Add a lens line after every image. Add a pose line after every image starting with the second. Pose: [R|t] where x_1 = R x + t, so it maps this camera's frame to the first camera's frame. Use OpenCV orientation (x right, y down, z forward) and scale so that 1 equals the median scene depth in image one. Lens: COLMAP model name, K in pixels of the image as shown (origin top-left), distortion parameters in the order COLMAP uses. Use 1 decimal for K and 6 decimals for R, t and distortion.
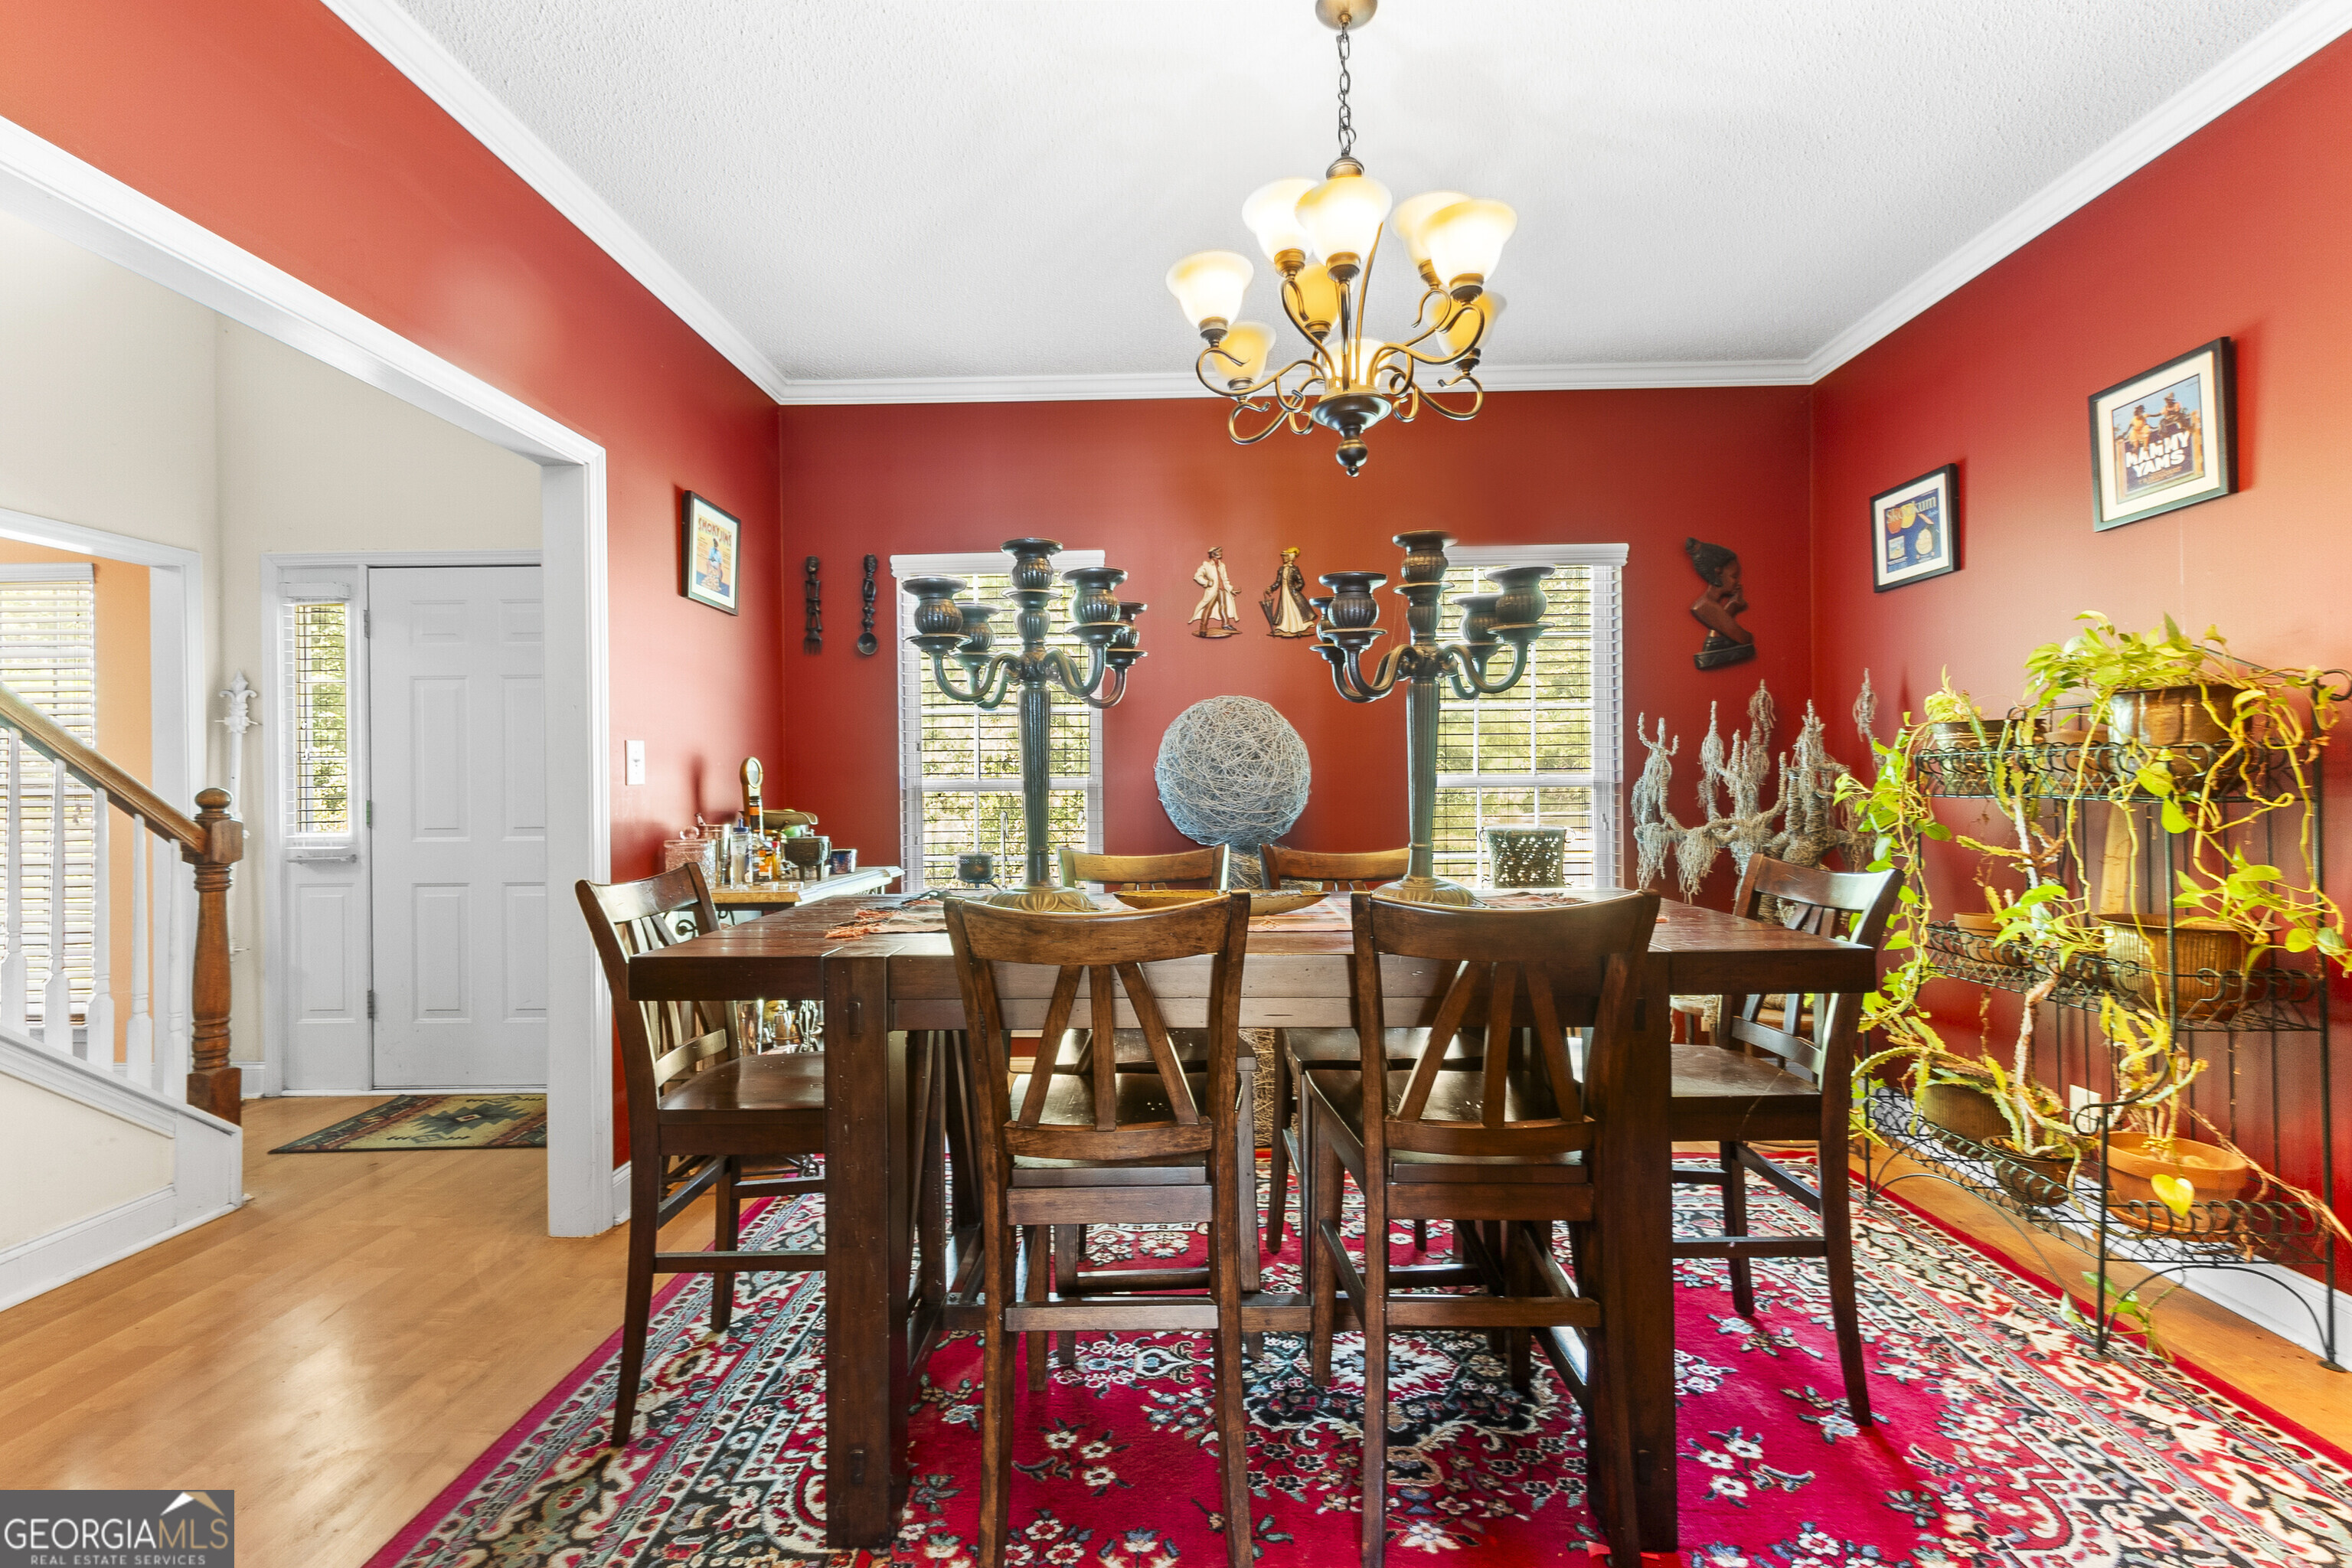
lens RADIAL K [[1000.1, 0, 1188.8], [0, 1000.1, 787.8], [0, 0, 1]] dist [0.002476, 0.003203]
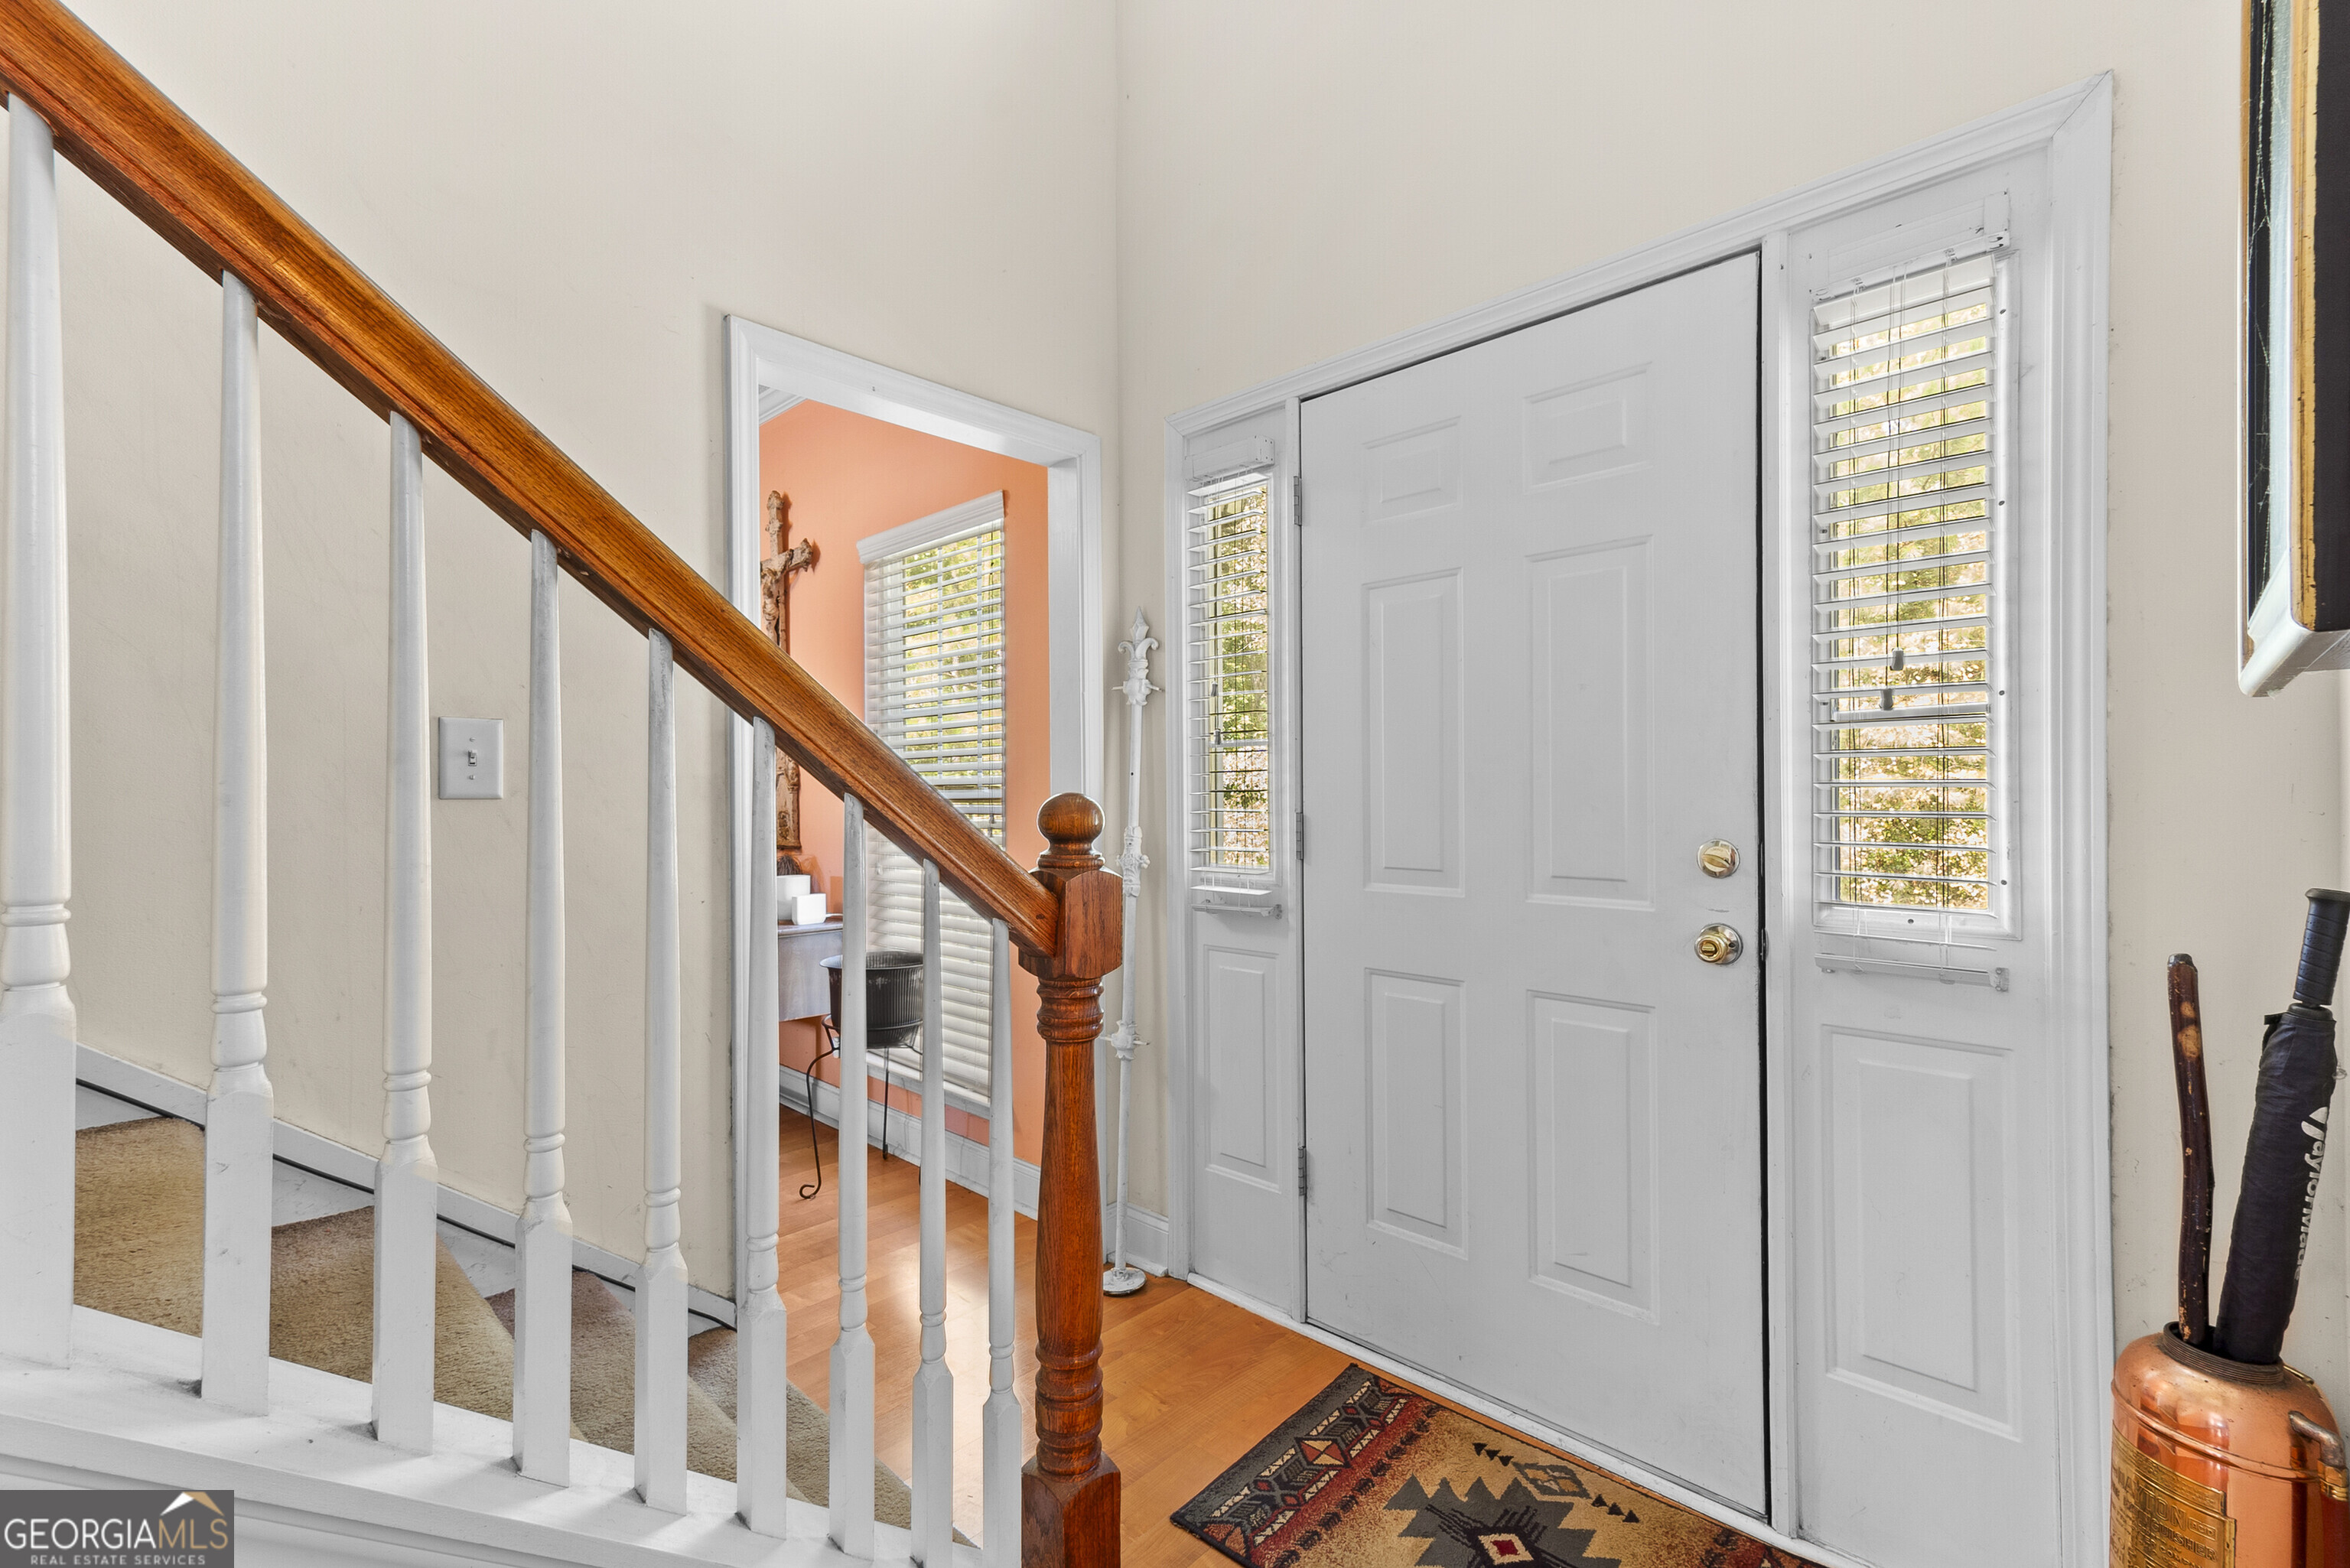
lens RADIAL K [[999.2, 0, 1173.7], [0, 999.2, 788.9], [0, 0, 1]] dist [0.002476, 0.003203]
pose [[0.735427, 0.001341, -0.677603, -0.489907], [0.000008, 0.999998, 0.001988, -0.002055], [0.677604, -0.001467, 0.735425, 0.539213]]
